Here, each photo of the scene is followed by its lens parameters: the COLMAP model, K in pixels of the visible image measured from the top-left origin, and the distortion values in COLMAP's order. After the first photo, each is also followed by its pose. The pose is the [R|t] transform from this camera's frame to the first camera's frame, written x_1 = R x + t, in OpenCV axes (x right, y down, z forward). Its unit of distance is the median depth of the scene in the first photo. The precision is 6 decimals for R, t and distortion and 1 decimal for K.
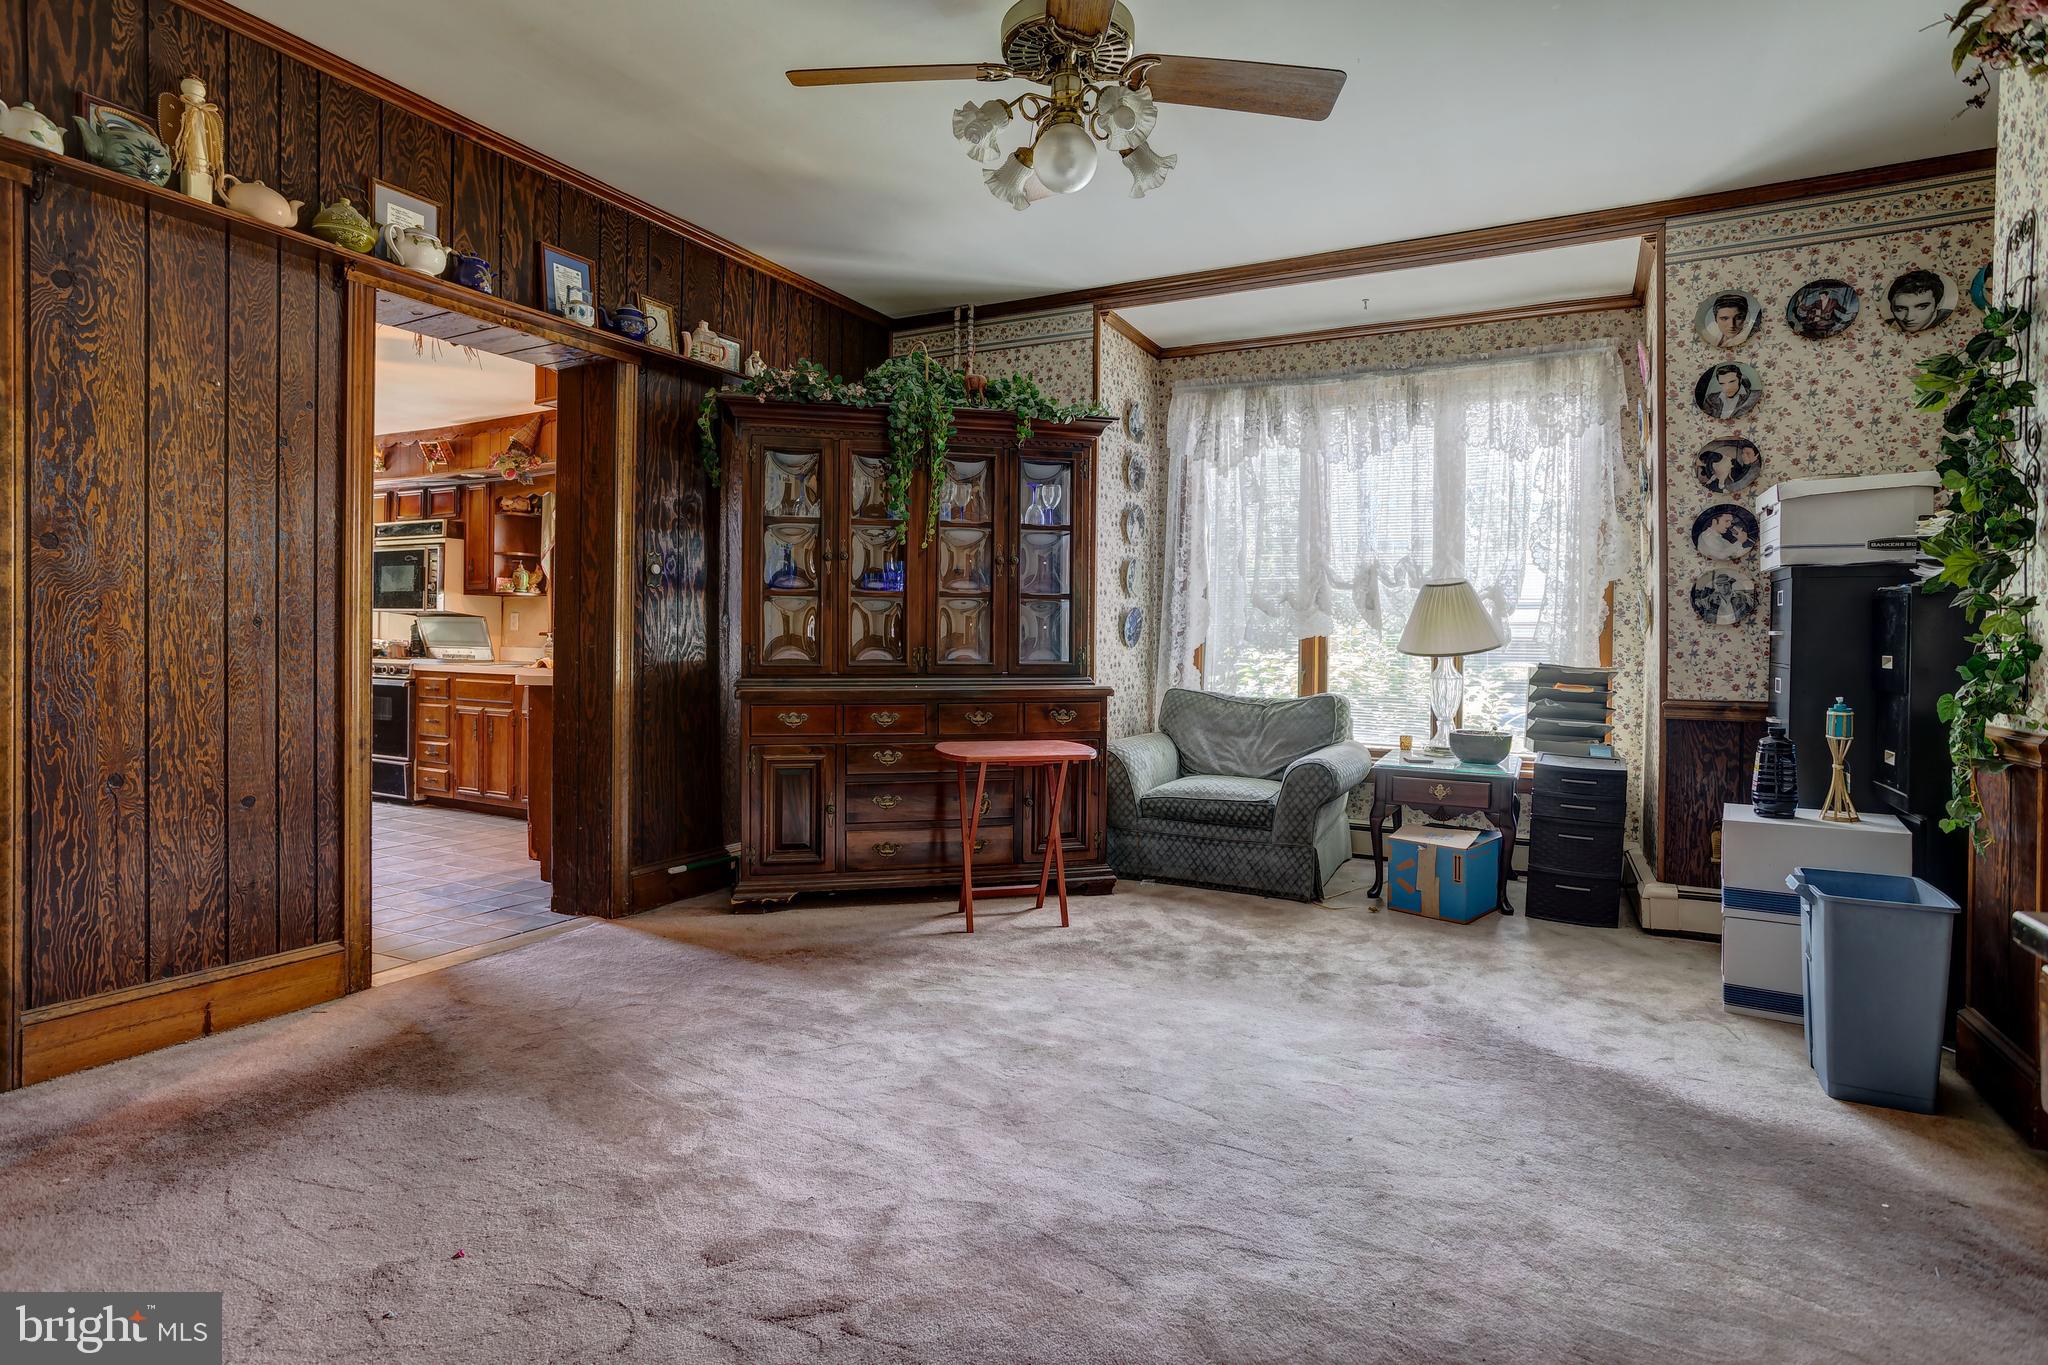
lens RADIAL K [[1055.1, 0, 1017.3], [0, 1055.1, 652.9], [0, 0, 1]] dist [0.000228, 0.010712]
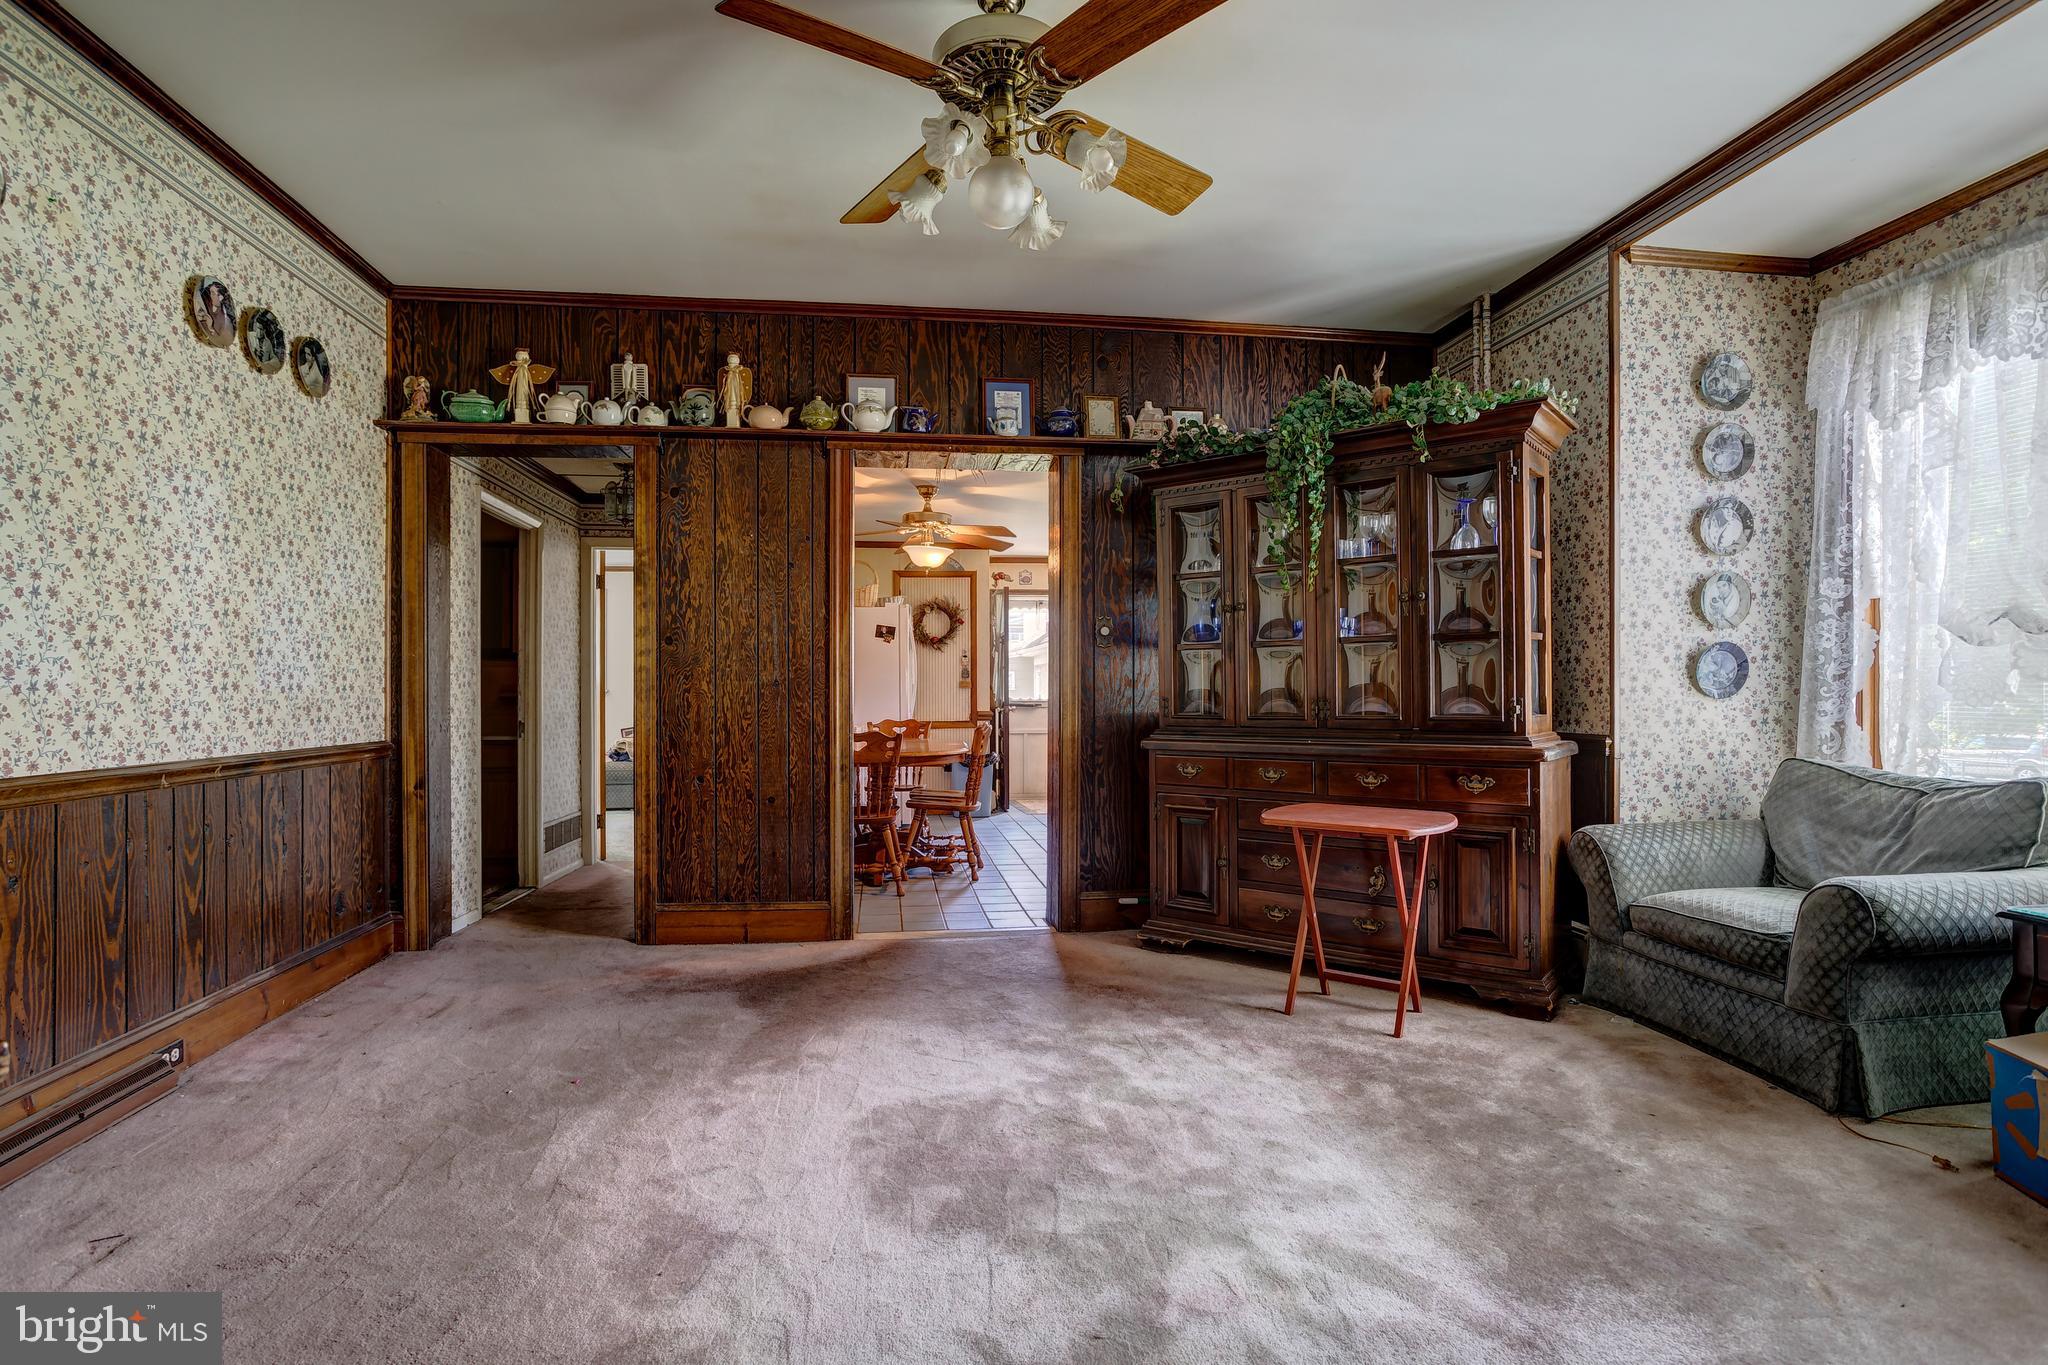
lens RADIAL K [[1019.9, 0, 1019.3], [0, 1019.9, 695.3], [0, 0, 1]] dist [-0.016431, 0.007551]
pose [[0.596636, -0.007564, -0.802476, 0.561397], [-0.001599, 0.999942, -0.010614, 0.001663], [0.802511, 0.007615, 0.596589, 0.320752]]
